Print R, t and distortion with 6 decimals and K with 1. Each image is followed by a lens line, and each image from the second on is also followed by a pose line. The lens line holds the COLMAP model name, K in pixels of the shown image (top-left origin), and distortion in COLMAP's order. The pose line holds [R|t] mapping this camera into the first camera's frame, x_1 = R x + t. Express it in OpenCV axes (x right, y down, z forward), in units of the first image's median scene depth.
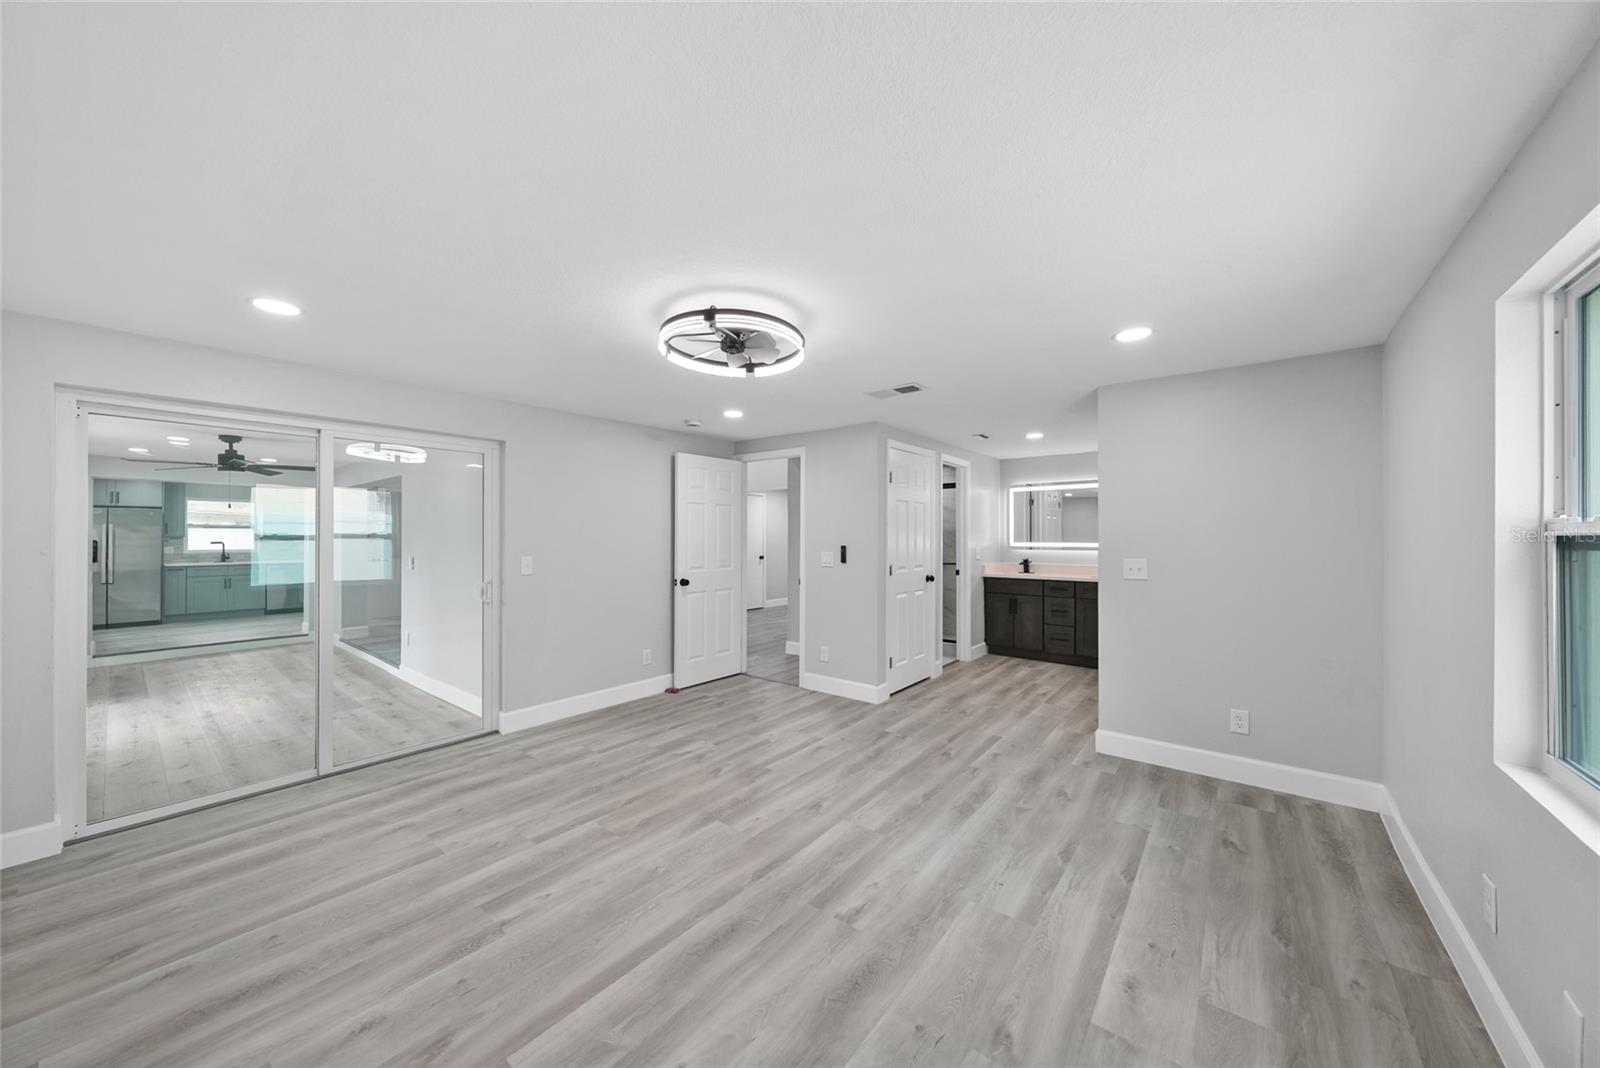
lens RADIAL K [[553.1, 0, 803.6], [0, 553.1, 531.2], [0, 0, 1]] dist [-0.003855, -0.000058]
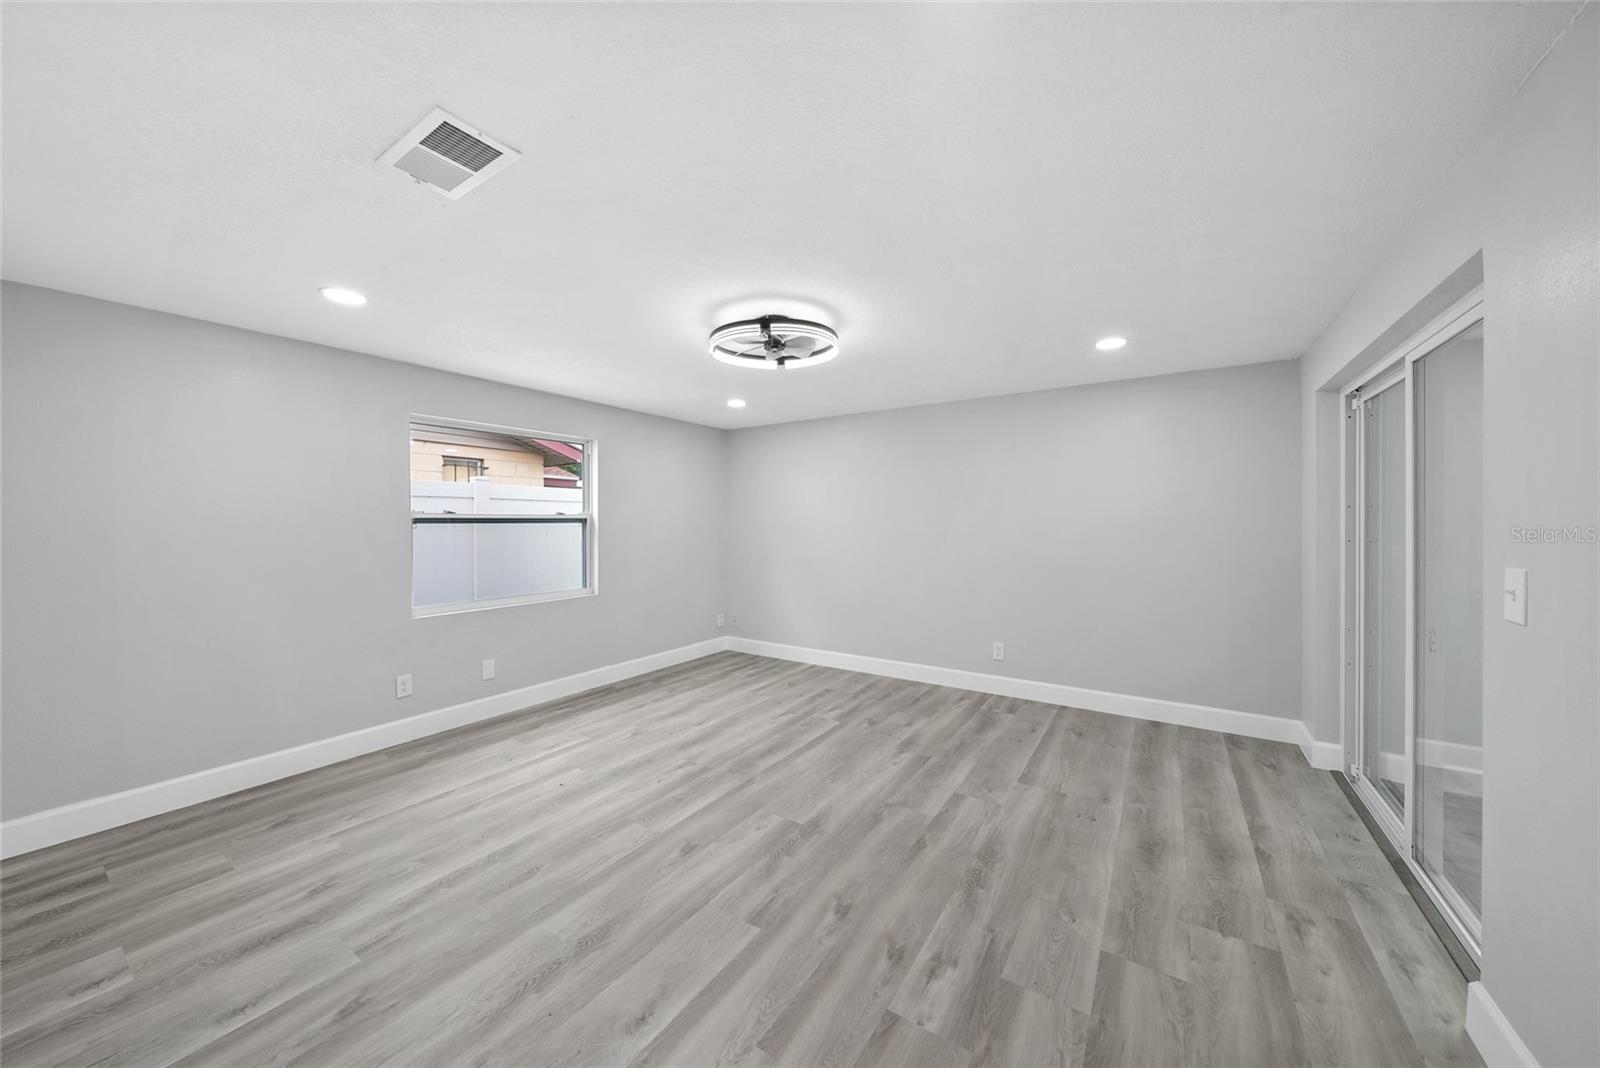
lens RADIAL K [[555.8, 0, 804.0], [0, 555.8, 527.5], [0, 0, 1]] dist [-0.028870, 0.006062]
pose [[-0.996223, 0.003202, -0.086778, -0.082693], [0.003222, 0.999995, -0.000094, 0.031977], [0.086777, -0.000374, -0.996228, 1.937000]]
